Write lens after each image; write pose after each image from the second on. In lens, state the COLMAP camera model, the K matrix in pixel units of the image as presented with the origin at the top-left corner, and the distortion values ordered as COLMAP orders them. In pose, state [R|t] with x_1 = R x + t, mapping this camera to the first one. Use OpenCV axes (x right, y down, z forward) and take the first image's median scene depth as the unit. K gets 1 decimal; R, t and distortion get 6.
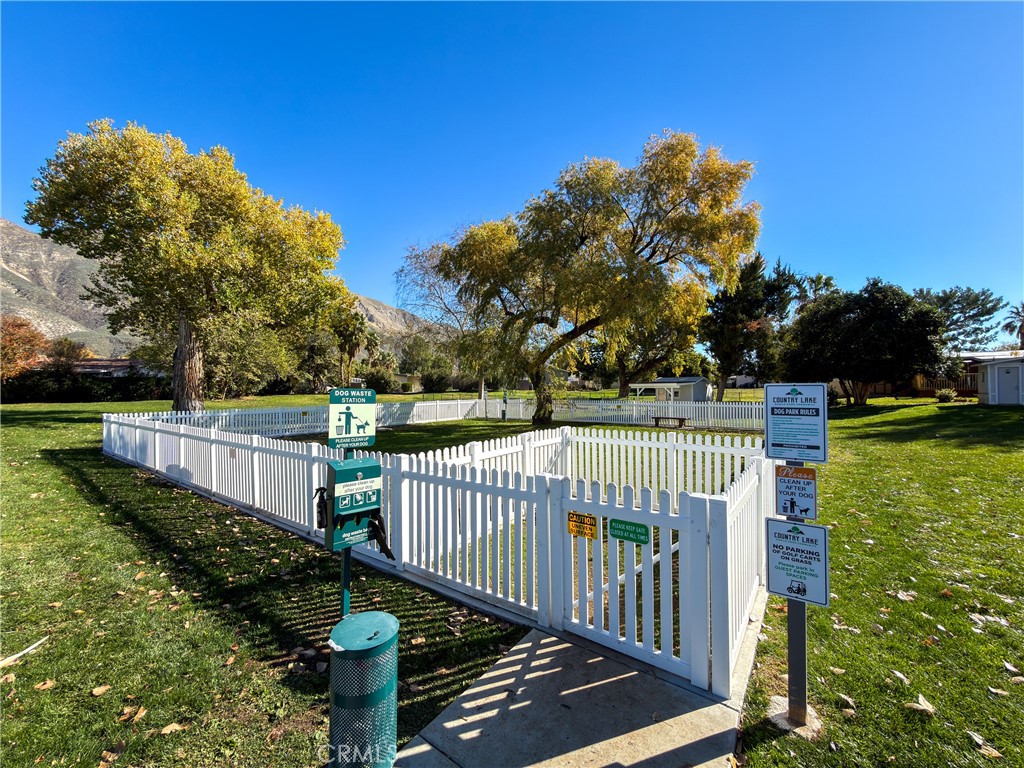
lens RADIAL K [[409.8, 0, 511.9], [0, 409.8, 386.2], [0, 0, 1]] dist [0.001422, 0.000080]
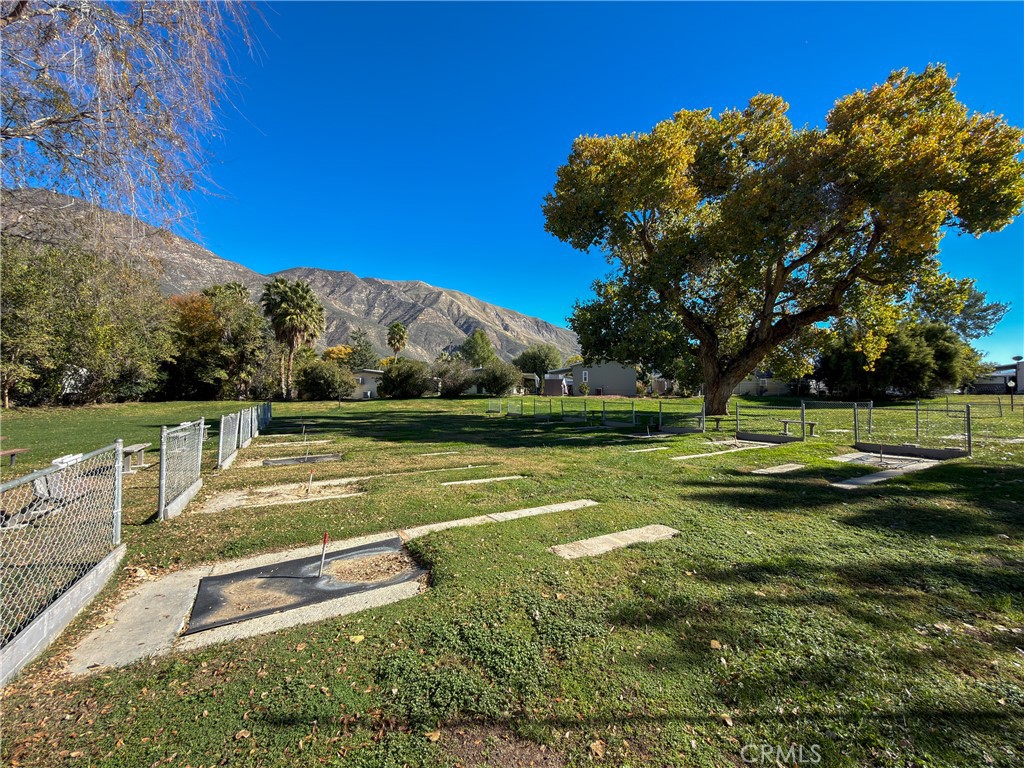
lens RADIAL K [[409.8, 0, 512.2], [0, 409.8, 384.3], [0, 0, 1]] dist [0.001422, 0.000080]
pose [[0.947573, -0.005368, -0.319496, 0.193137], [-0.000811, 0.999815, -0.019204, 0.004371], [0.319540, 0.018457, 0.947393, 0.490692]]
